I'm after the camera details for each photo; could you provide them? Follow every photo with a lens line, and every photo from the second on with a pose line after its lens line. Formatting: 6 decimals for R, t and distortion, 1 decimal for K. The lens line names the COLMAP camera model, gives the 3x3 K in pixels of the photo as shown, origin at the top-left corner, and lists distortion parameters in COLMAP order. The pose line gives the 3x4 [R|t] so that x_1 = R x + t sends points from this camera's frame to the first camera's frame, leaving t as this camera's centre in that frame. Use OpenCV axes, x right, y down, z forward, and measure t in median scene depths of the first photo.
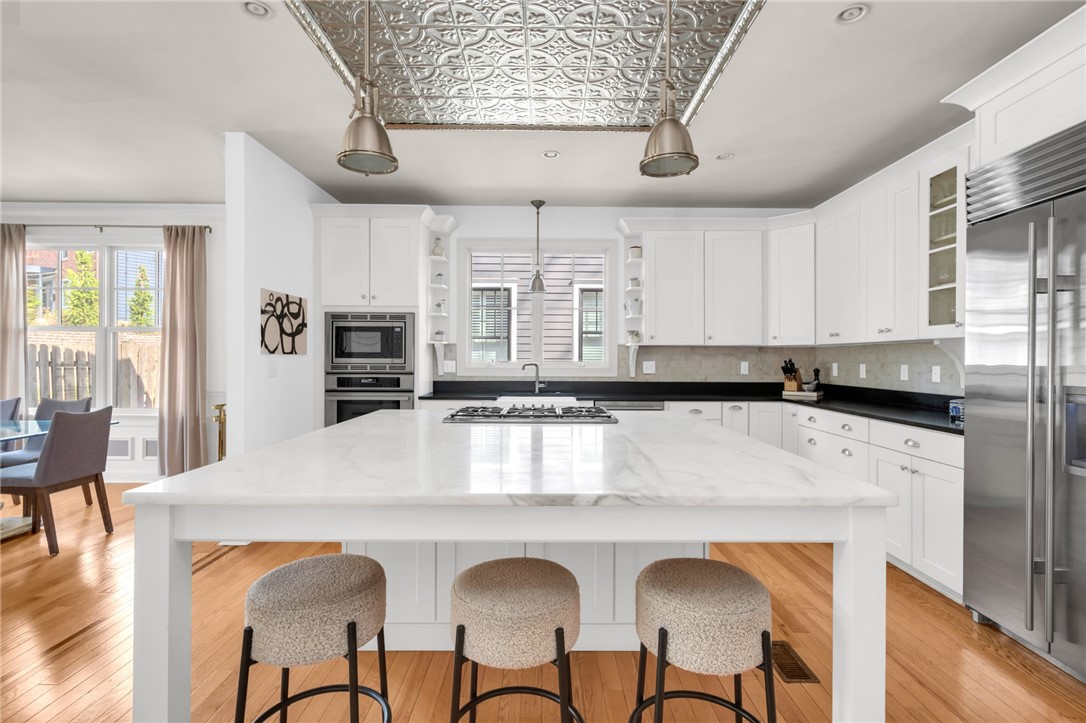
lens RADIAL K [[510.1, 0, 549.4], [0, 510.1, 358.3], [0, 0, 1]] dist [-0.003030, -0.000496]
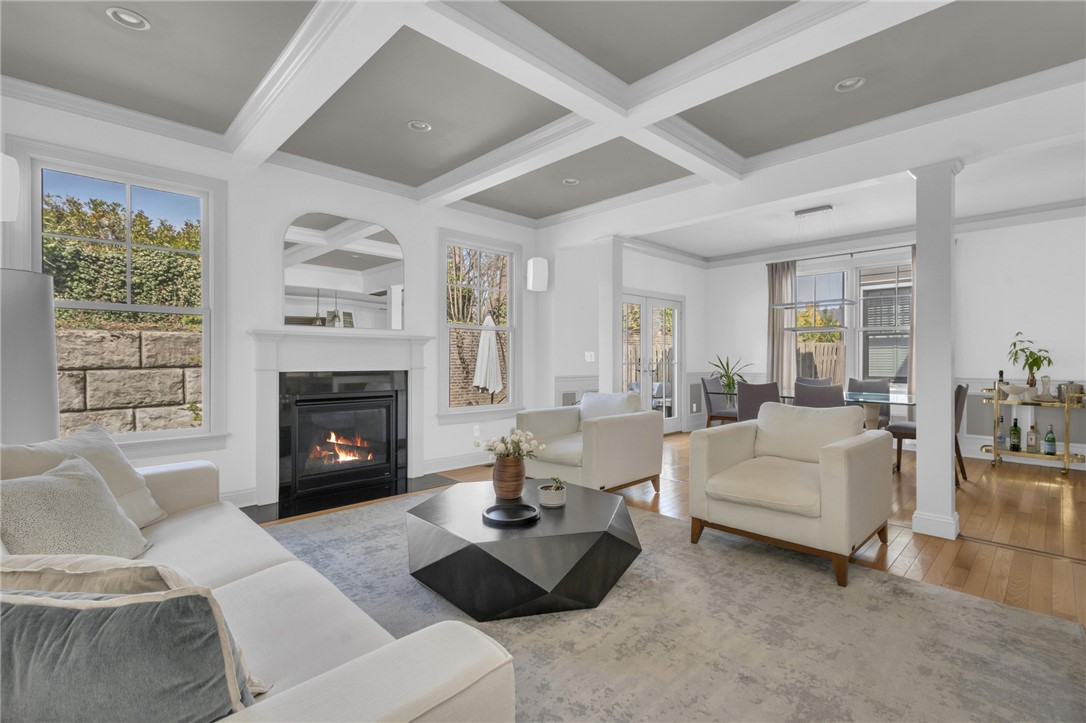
lens RADIAL K [[493.3, 0, 553.1], [0, 493.3, 366.0], [0, 0, 1]] dist [0.007914, -0.000725]
pose [[0.695208, 0.006259, -0.718781, -0.515146], [0.001455, 0.999948, 0.010114, 0.025022], [0.718807, -0.008078, 0.695163, -0.502133]]
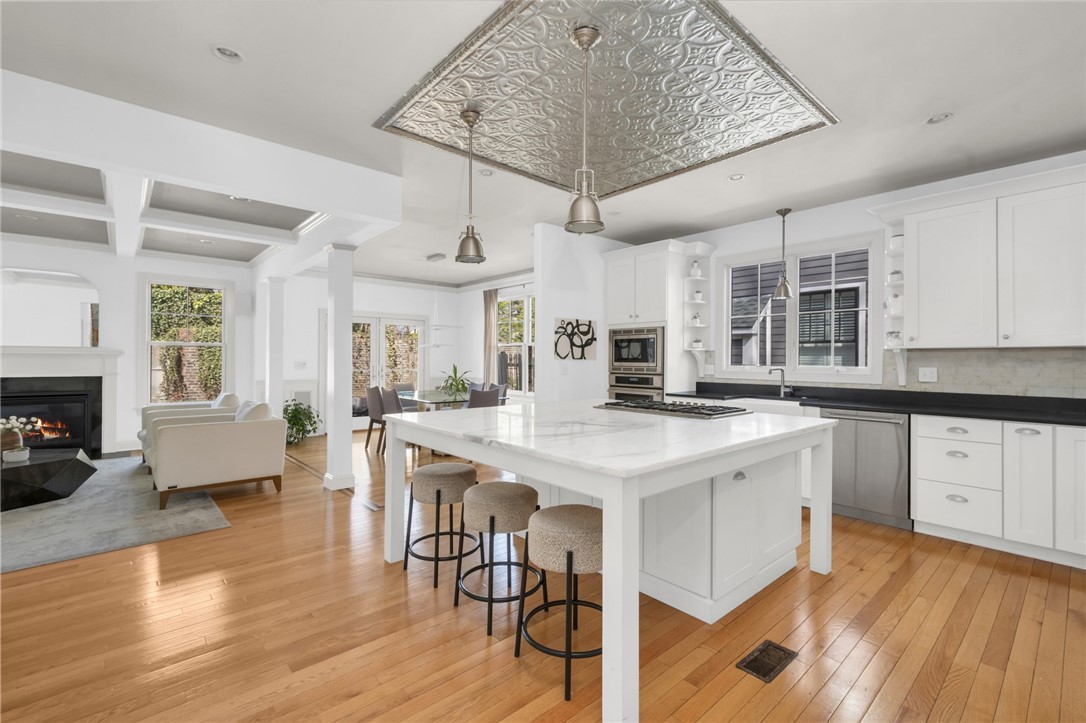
lens RADIAL K [[473.9, 0, 551.3], [0, 473.9, 362.4], [0, 0, 1]] dist [0.002981, -0.000388]
pose [[0.658888, 0.004290, -0.752229, 0.398871], [-0.003415, 0.999990, 0.002711, -0.002221], [0.752233, 0.000782, 0.658897, 0.022399]]
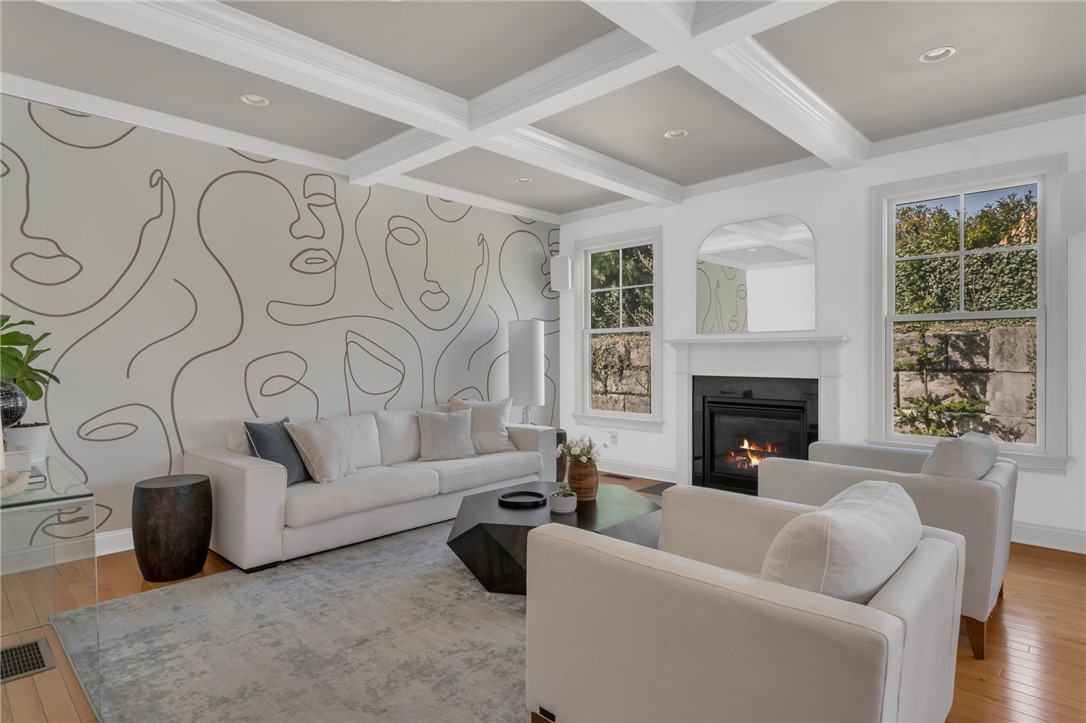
lens RADIAL K [[583.1, 0, 551.3], [0, 583.1, 361.6], [0, 0, 1]] dist [0.005336, -0.000650]
pose [[-0.689039, 0.000380, -0.724724, -0.422523], [-0.005420, 0.999969, 0.005678, 0.011225], [0.724704, 0.007840, -0.689016, 0.302490]]
